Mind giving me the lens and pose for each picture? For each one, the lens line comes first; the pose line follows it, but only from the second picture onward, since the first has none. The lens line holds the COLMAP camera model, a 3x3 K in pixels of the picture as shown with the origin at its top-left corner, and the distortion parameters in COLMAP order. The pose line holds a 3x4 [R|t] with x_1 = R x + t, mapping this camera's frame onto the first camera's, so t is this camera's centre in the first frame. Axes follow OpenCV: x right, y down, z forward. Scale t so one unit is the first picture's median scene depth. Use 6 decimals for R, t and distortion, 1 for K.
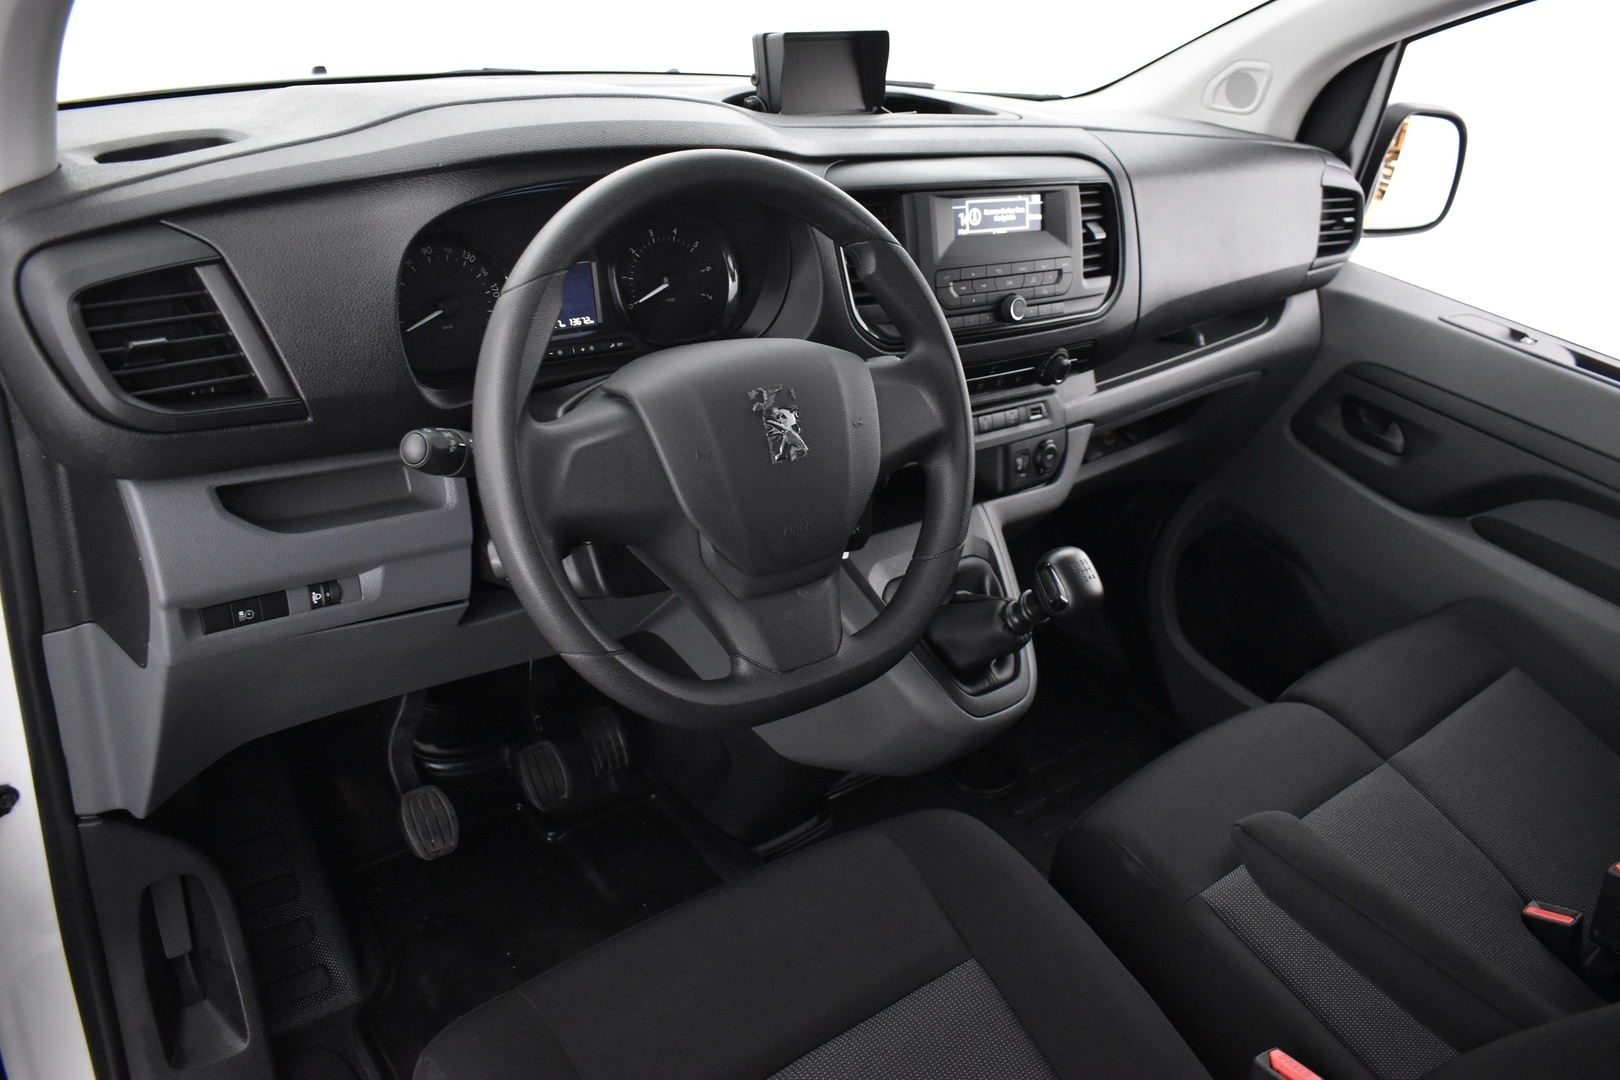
lens RADIAL K [[1256.7, 0, 810.0], [0, 1256.7, 540.0], [0, 0, 1]] dist [-0.134719, -0.000453]
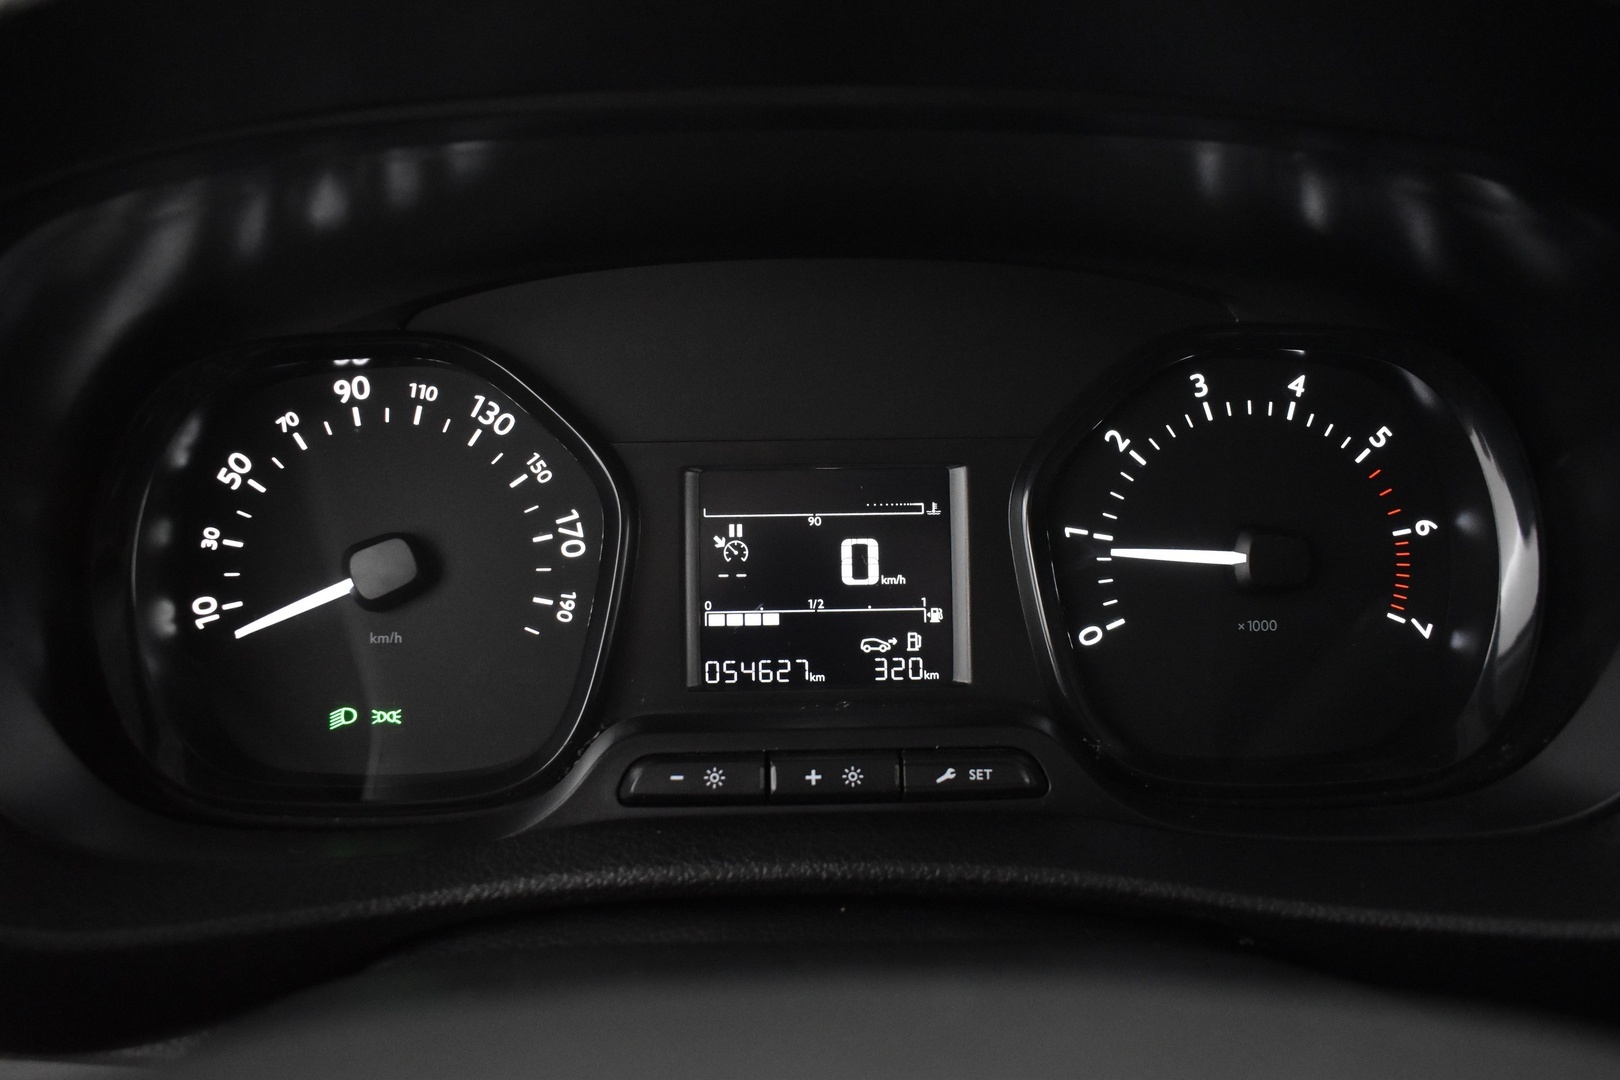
lens RADIAL K [[1256.7, 0, 810.0], [0, 1256.7, 540.0], [0, 0, 1]] dist [-0.134719, -0.000453]
pose [[0.800110, 0.002328, -0.599849, -0.030634], [-0.189449, 0.949791, -0.249010, -0.126117], [0.569152, 0.312876, 0.760378, 0.739818]]
